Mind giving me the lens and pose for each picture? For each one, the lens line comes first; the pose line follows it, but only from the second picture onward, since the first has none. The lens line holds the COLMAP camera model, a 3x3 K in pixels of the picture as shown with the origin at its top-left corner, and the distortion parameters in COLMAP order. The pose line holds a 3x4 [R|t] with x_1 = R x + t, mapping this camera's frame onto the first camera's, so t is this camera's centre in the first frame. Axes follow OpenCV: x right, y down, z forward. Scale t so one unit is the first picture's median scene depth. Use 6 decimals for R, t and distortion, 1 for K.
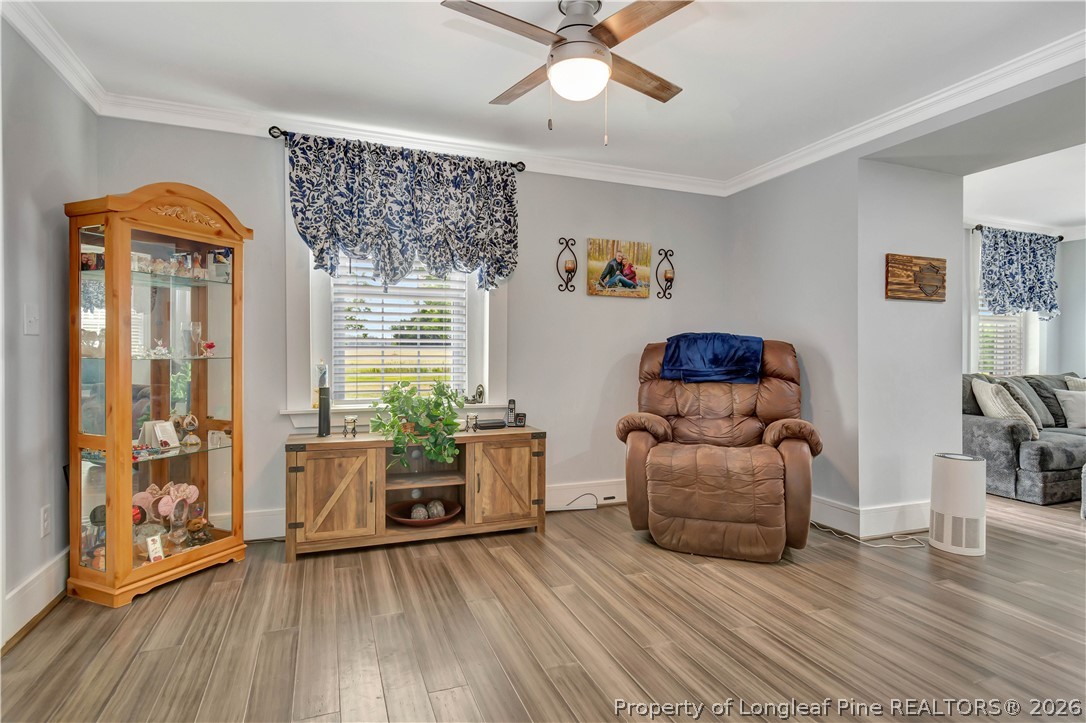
lens RADIAL K [[556.3, 0, 552.5], [0, 556.3, 355.4], [0, 0, 1]] dist [0.003116, -0.000362]
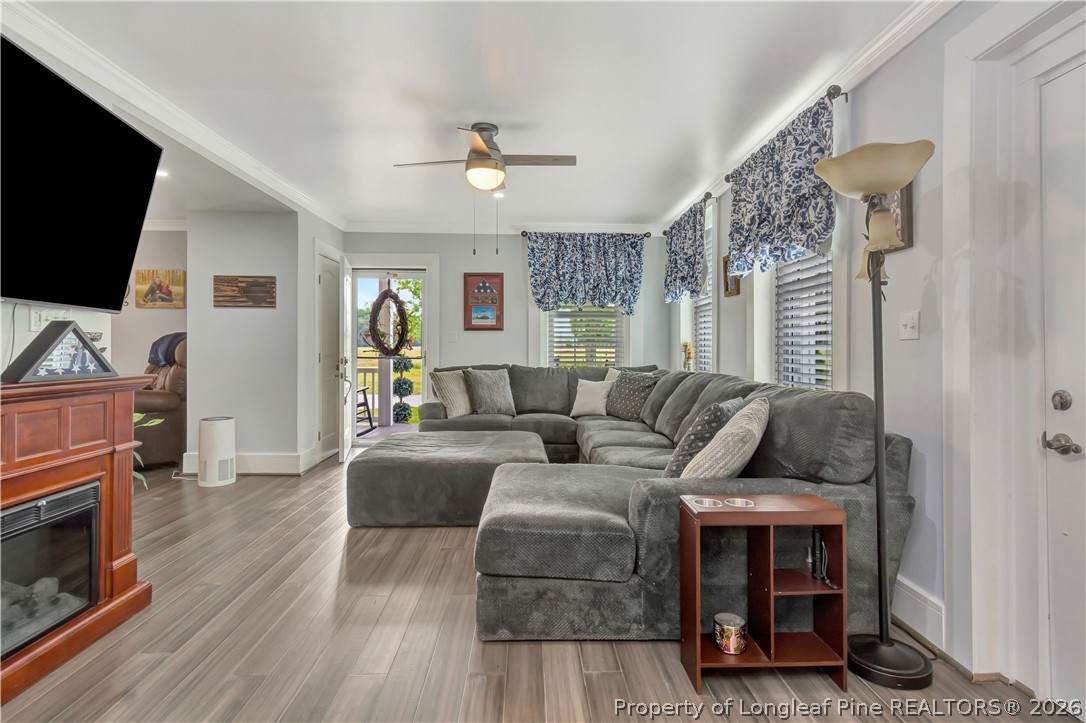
lens RADIAL K [[556.3, 0, 552.5], [0, 556.3, 355.4], [0, 0, 1]] dist [0.003116, -0.000362]
pose [[0.942273, 0.003507, -0.334828, 1.286346], [-0.001484, 0.999979, 0.006298, 0.007583], [0.334843, -0.005438, 0.942258, -0.036101]]
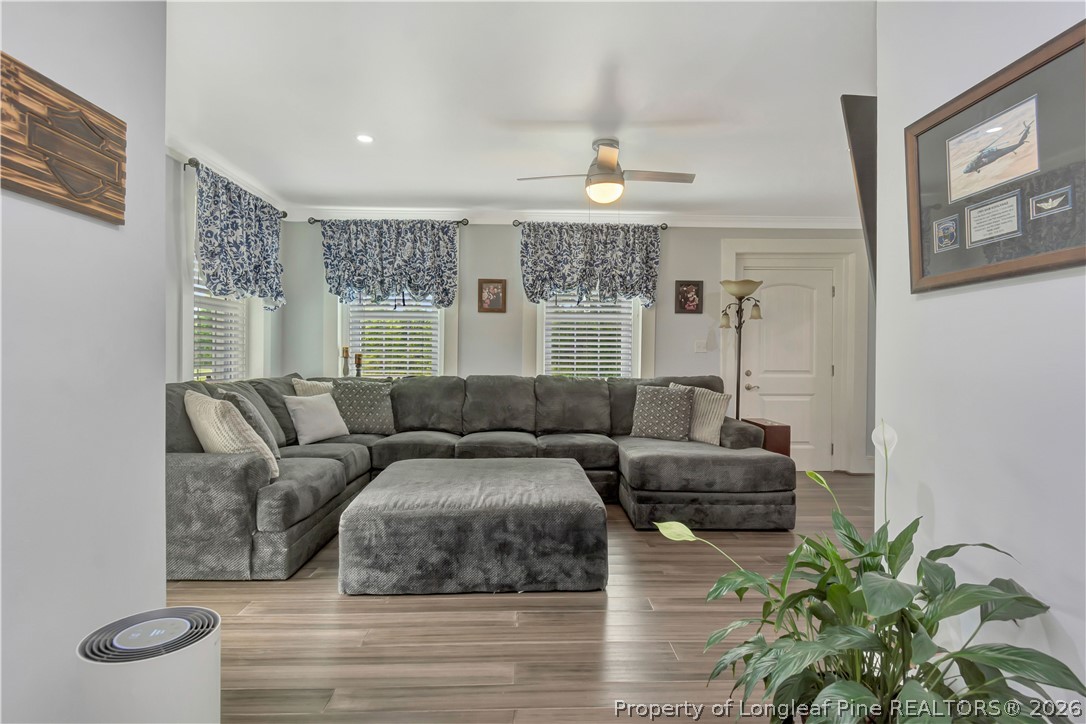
lens RADIAL K [[556.3, 0, 552.5], [0, 556.3, 355.9], [0, 0, 1]] dist [0.003116, -0.000362]
pose [[0.333693, -0.002752, 0.942678, 0.299407], [-0.000907, 0.999994, 0.003240, 0.000655], [-0.942681, -0.001936, 0.333689, 0.399350]]
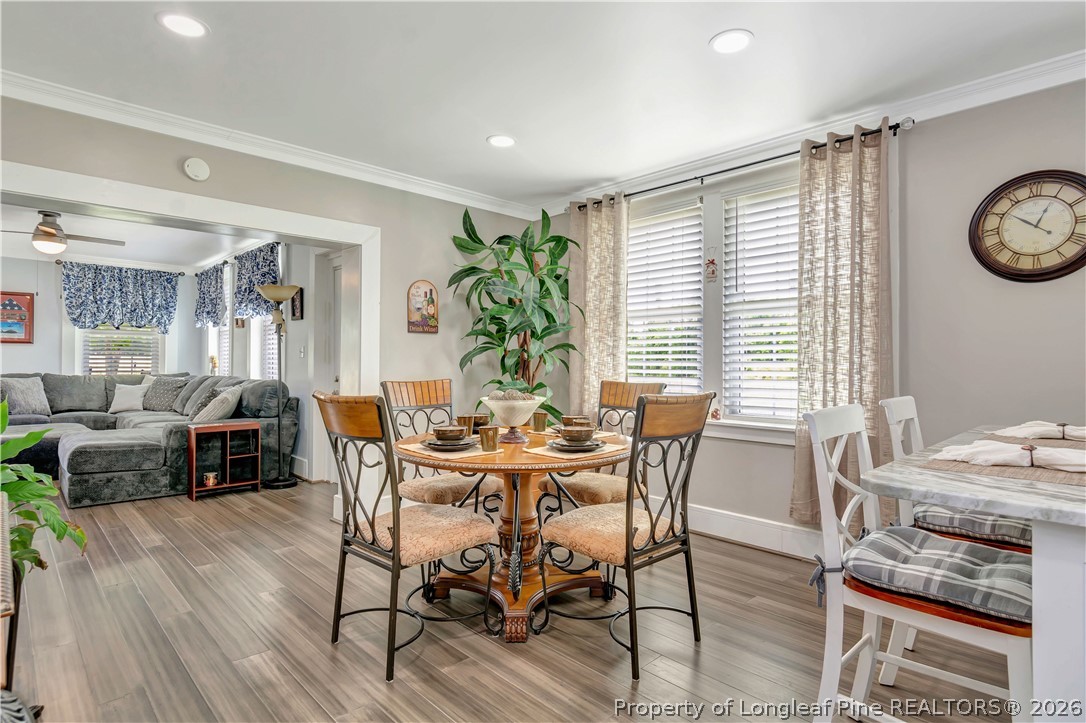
lens RADIAL K [[557.8, 0, 547.8], [0, 557.8, 356.1], [0, 0, 1]] dist [-0.003245, -0.001315]
pose [[0.923318, 0.006723, 0.383976, 1.401595], [-0.002020, 0.999918, -0.012649, 0.007131], [-0.384030, 0.010903, 0.923256, -0.559767]]
